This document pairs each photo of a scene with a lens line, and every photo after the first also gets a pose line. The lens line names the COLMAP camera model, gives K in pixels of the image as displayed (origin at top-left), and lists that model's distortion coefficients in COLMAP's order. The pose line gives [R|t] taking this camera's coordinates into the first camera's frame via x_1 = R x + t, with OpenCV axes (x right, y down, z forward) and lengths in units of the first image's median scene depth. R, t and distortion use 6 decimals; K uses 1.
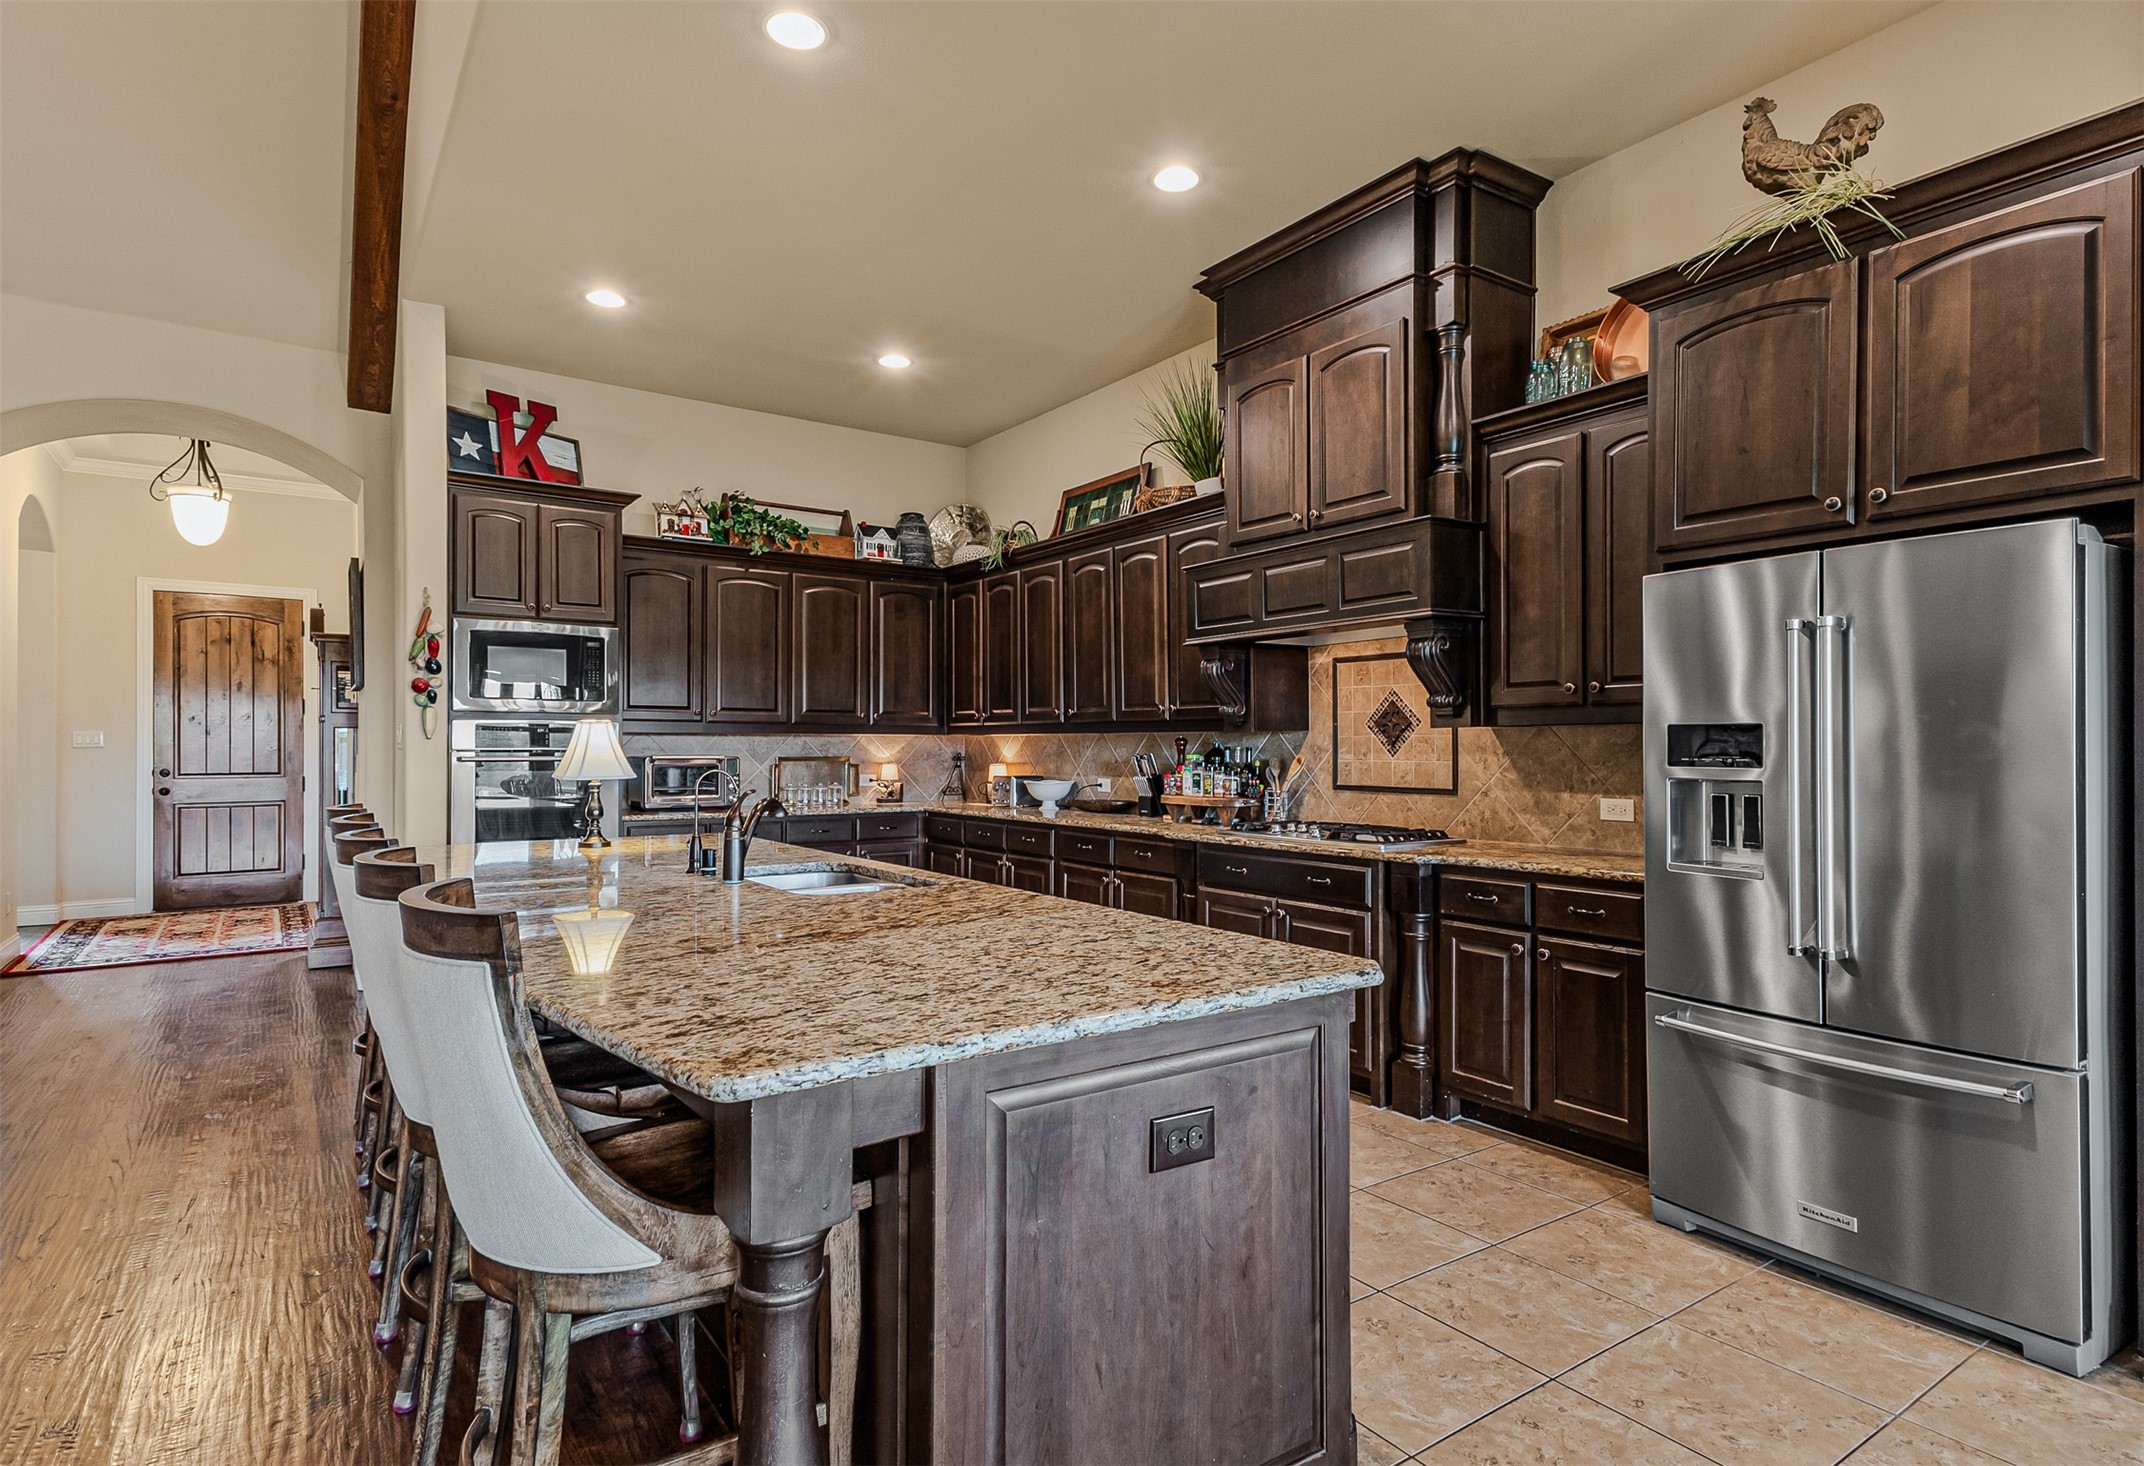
lens RADIAL K [[1117.1, 0, 1072.8], [0, 1117.1, 737.0], [0, 0, 1]] dist [0.039309, 0.000363]
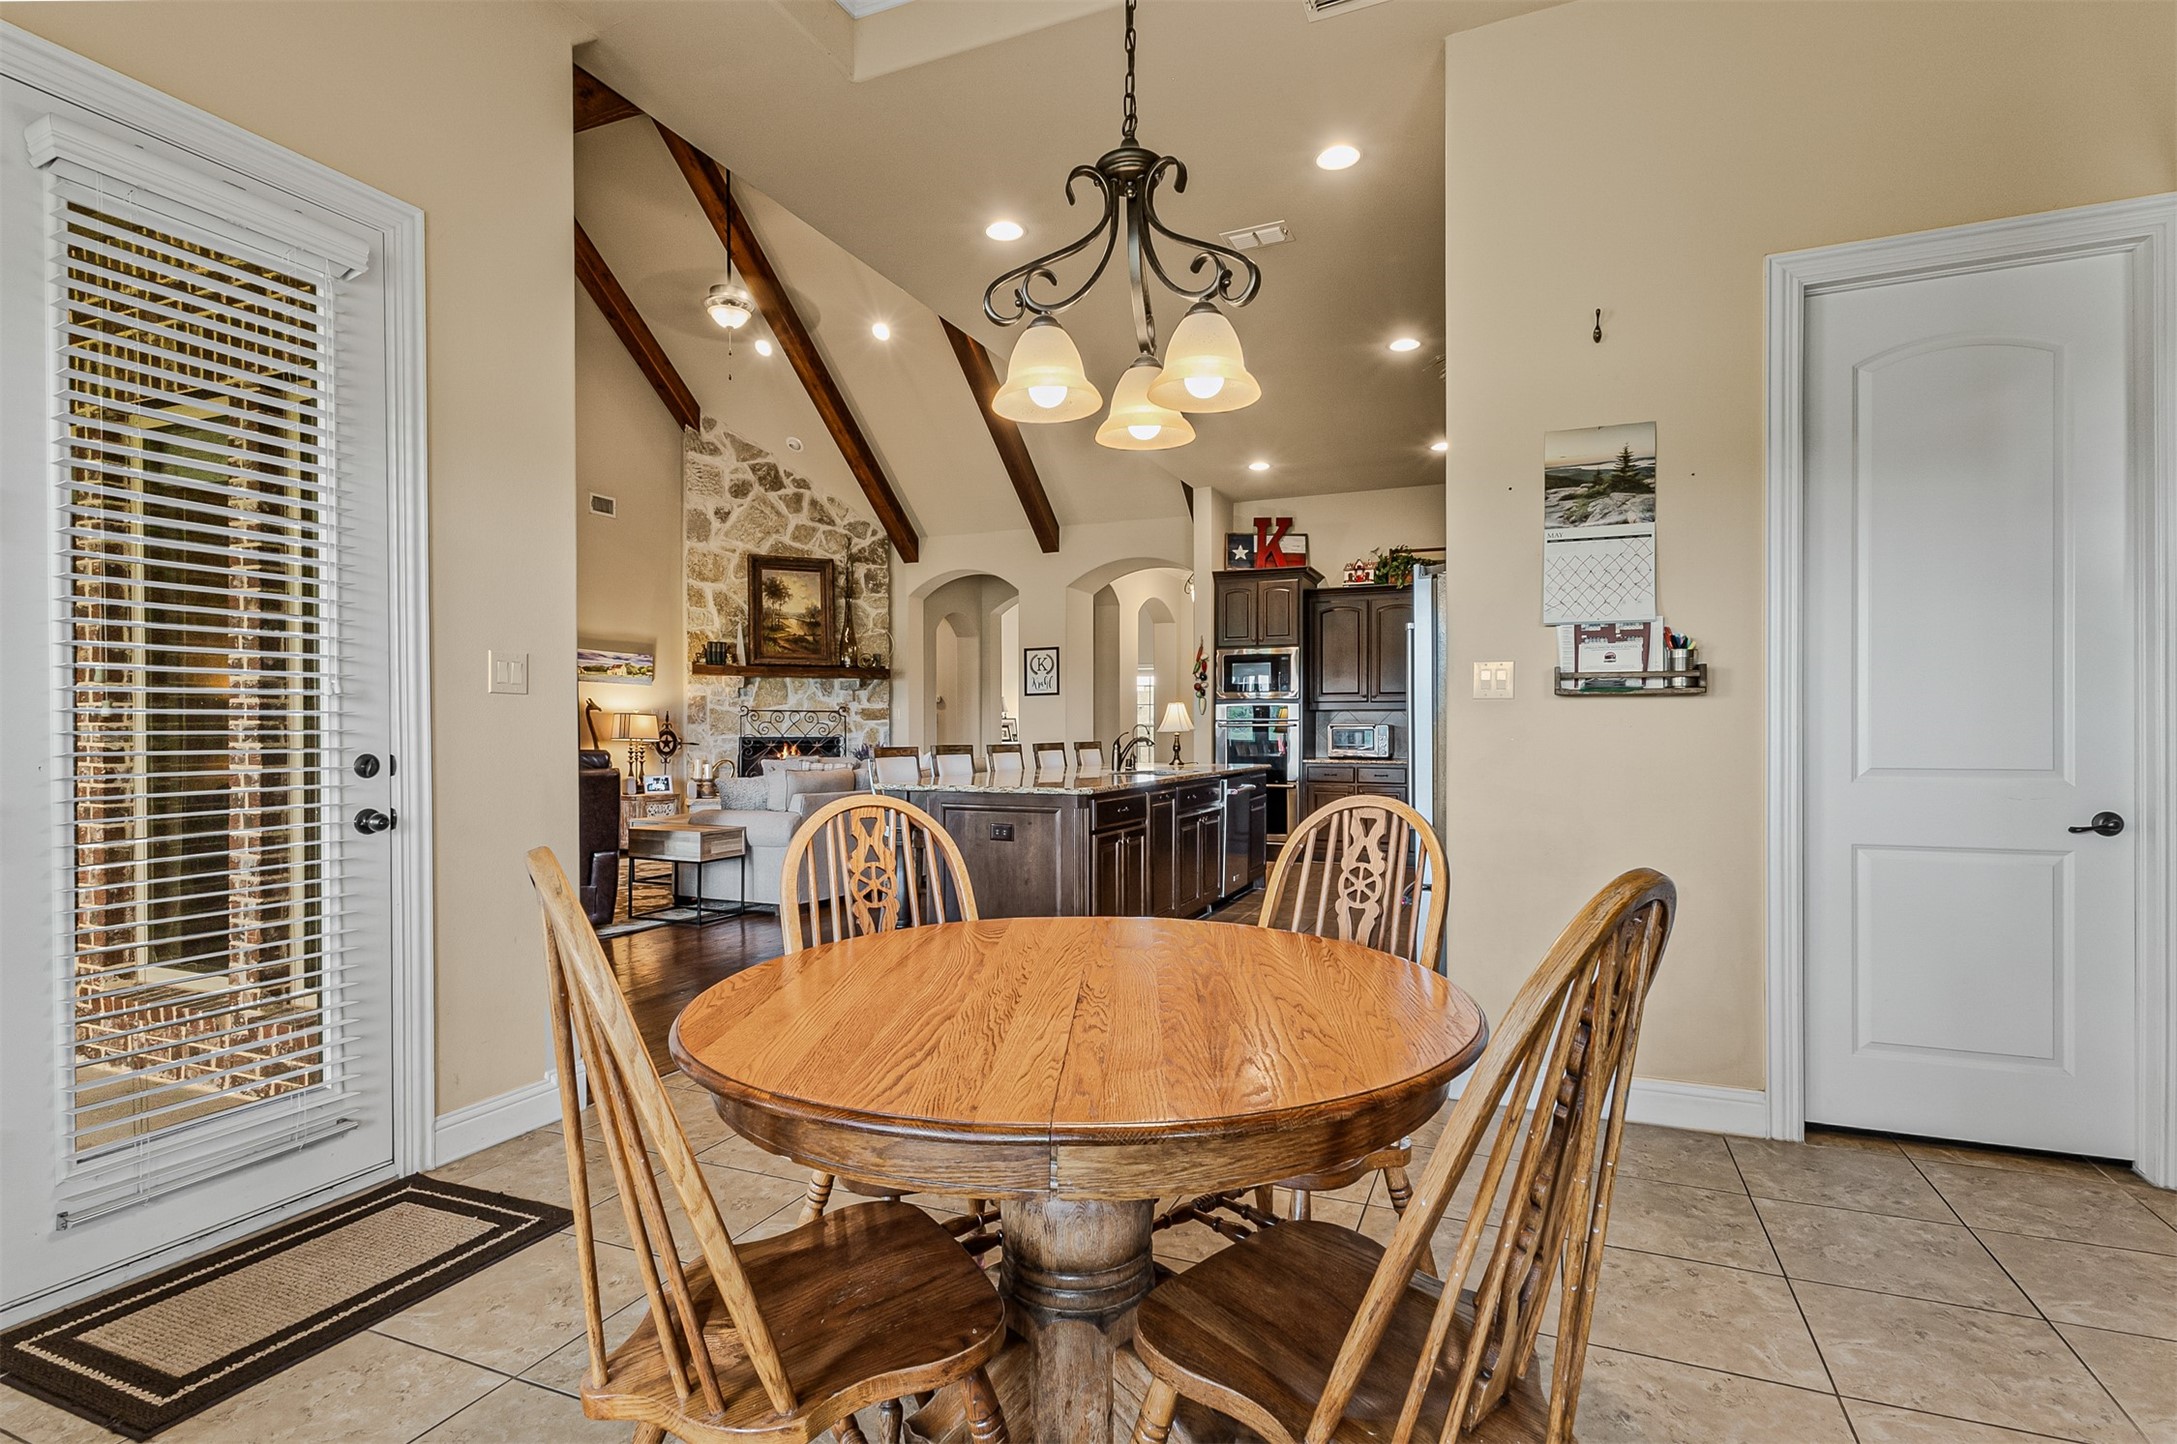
lens RADIAL K [[1038.5, 0, 1090.7], [0, 1038.5, 724.6], [0, 0, 1]] dist [0.002470, 0.000073]
pose [[0.535778, -0.005261, -0.844343, 0.714158], [0.008749, 0.999961, -0.000680, 0.016086], [0.844314, -0.007023, 0.535803, -0.090468]]
